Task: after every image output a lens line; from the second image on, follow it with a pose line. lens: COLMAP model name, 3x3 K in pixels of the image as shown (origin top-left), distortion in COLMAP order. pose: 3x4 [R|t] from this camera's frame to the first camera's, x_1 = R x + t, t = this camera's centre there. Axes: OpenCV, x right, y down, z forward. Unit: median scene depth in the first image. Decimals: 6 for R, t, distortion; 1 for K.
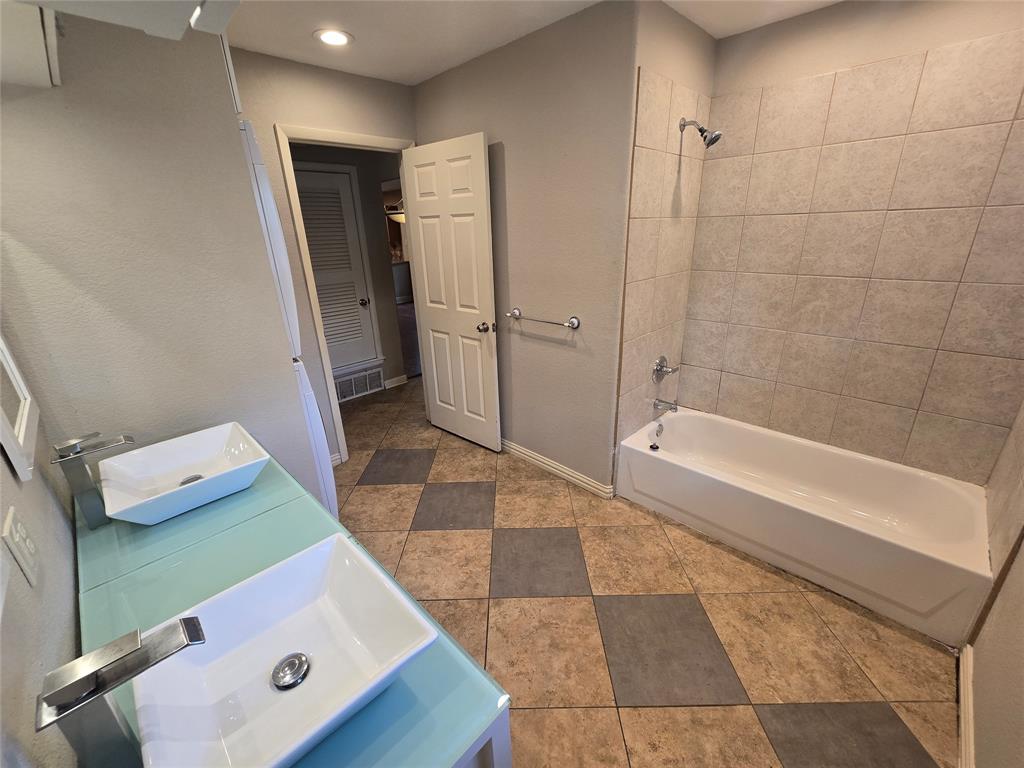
lens RADIAL K [[416.9, 0, 515.5], [0, 416.9, 378.9], [0, 0, 1]] dist [-0.003495, -0.000073]
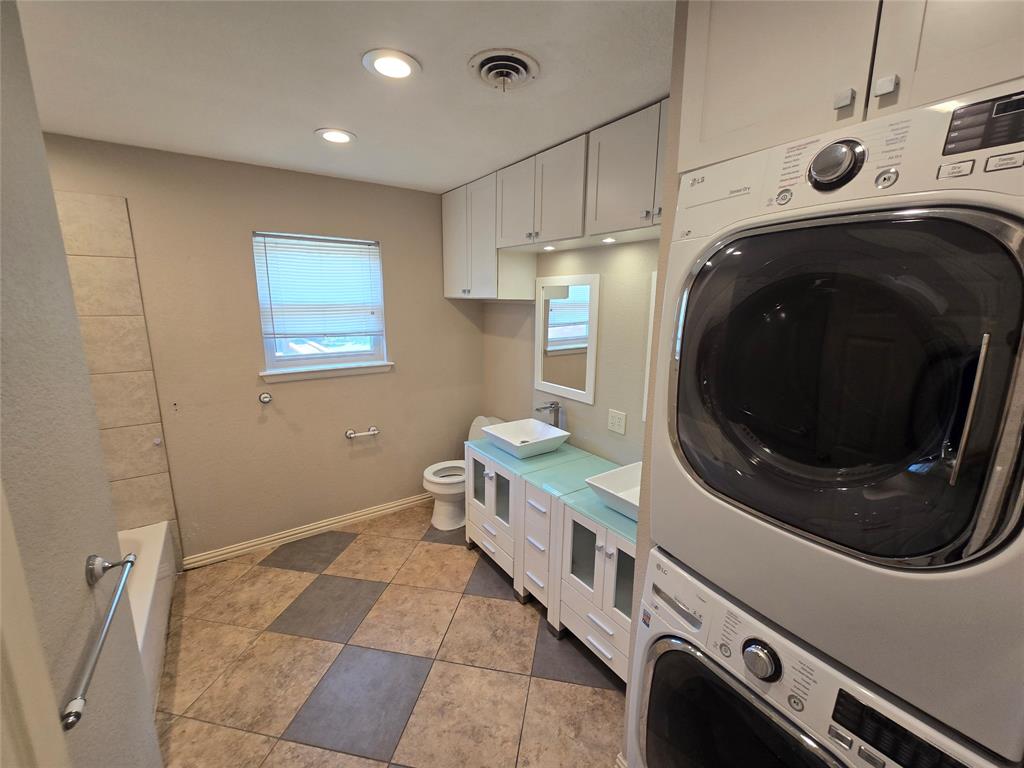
lens RADIAL K [[416.9, 0, 511.8], [0, 416.9, 385.6], [0, 0, 1]] dist [-0.003495, -0.000073]
pose [[-0.980518, -0.017022, 0.195692, -0.443605], [0.088168, 0.852106, 0.515889, -0.585797], [-0.175532, 0.523092, -0.834004, 1.459455]]
